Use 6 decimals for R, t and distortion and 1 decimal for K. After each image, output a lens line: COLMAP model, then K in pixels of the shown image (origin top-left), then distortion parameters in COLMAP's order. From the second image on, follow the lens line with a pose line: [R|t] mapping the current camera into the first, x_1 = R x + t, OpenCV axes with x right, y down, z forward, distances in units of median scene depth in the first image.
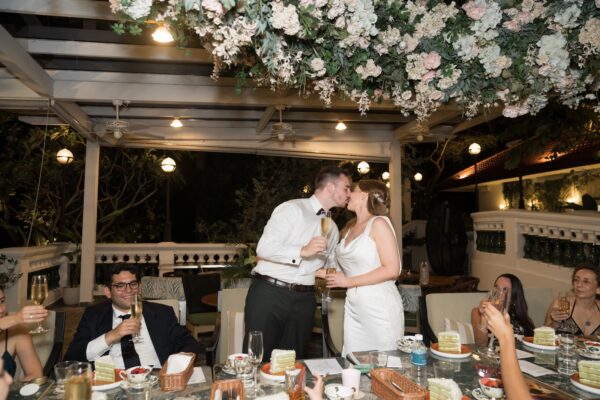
lens RADIAL K [[411.1, 0, 296.8], [0, 411.1, 202.4], [0, 0, 1]] dist [-0.035557, 0.025070]
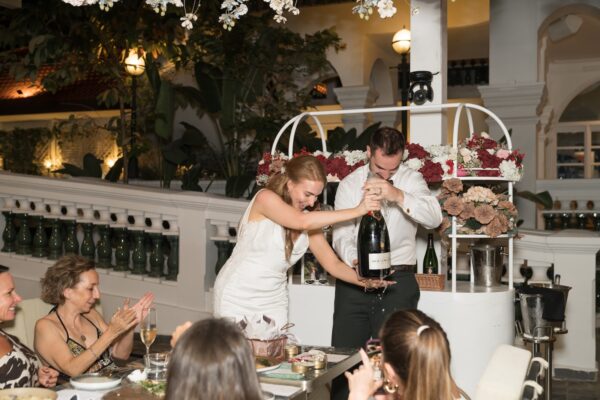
lens RADIAL K [[705.0, 0, 299.0], [0, 705.0, 201.1], [0, 0, 1]] dist [0.003751, 0.022376]
pose [[0.580410, 0.015594, 0.814175, -0.036071], [-0.061445, 0.997805, 0.024692, 0.009480], [-0.812003, -0.064358, 0.580094, 0.045860]]
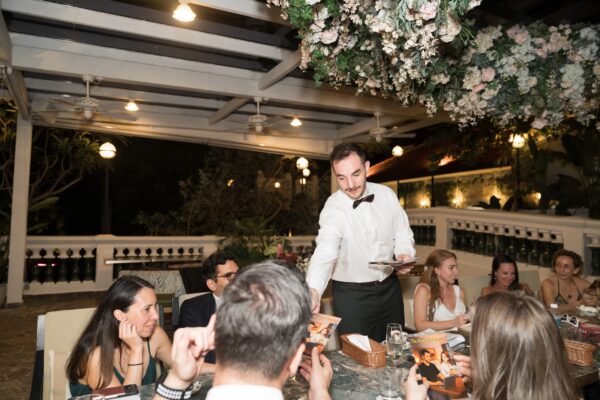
lens RADIAL K [[411.1, 0, 296.8], [0, 411.1, 202.4], [0, 0, 1]] dist [-0.035557, 0.025070]
pose [[0.964730, 0.023634, 0.262177, -0.164290], [-0.026676, 0.999612, 0.008050, 0.006668], [-0.261885, -0.014759, 0.964986, 0.007112]]
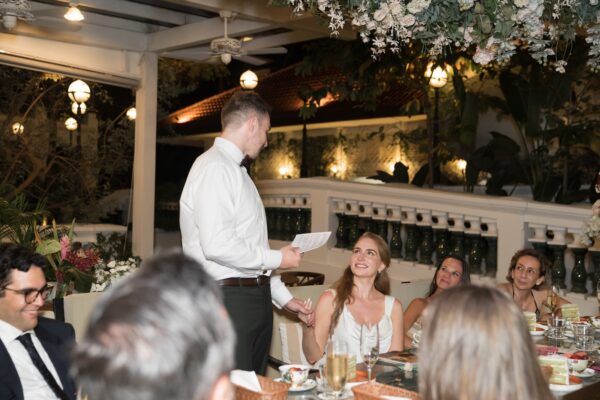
lens RADIAL K [[739.5, 0, 297.9], [0, 739.5, 201.3], [0, 0, 1]] dist [0.005912, 0.028458]
pose [[0.829193, 0.024456, 0.558427, -0.205775], [-0.057098, 0.997522, 0.041097, 0.008393], [-0.556038, -0.065962, 0.828535, -0.012379]]
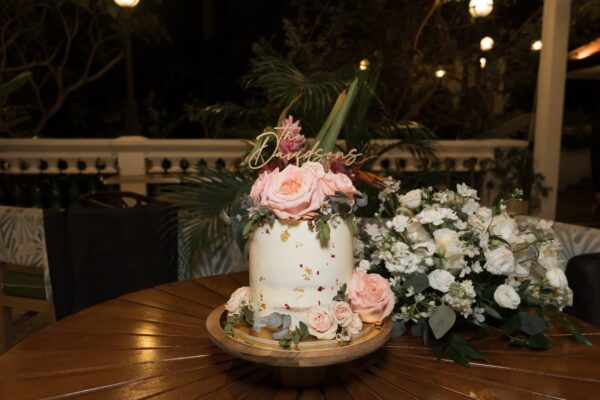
lens RADIAL K [[473.6, 0, 293.5], [0, 473.6, 204.0], [0, 0, 1]] dist [-0.002126, 0.001829]
pose [[0.996240, 0.013385, -0.085599, -0.044217], [0.004405, 0.978891, 0.204335, 0.063086], [0.086527, -0.203943, 0.975151, 0.415878]]
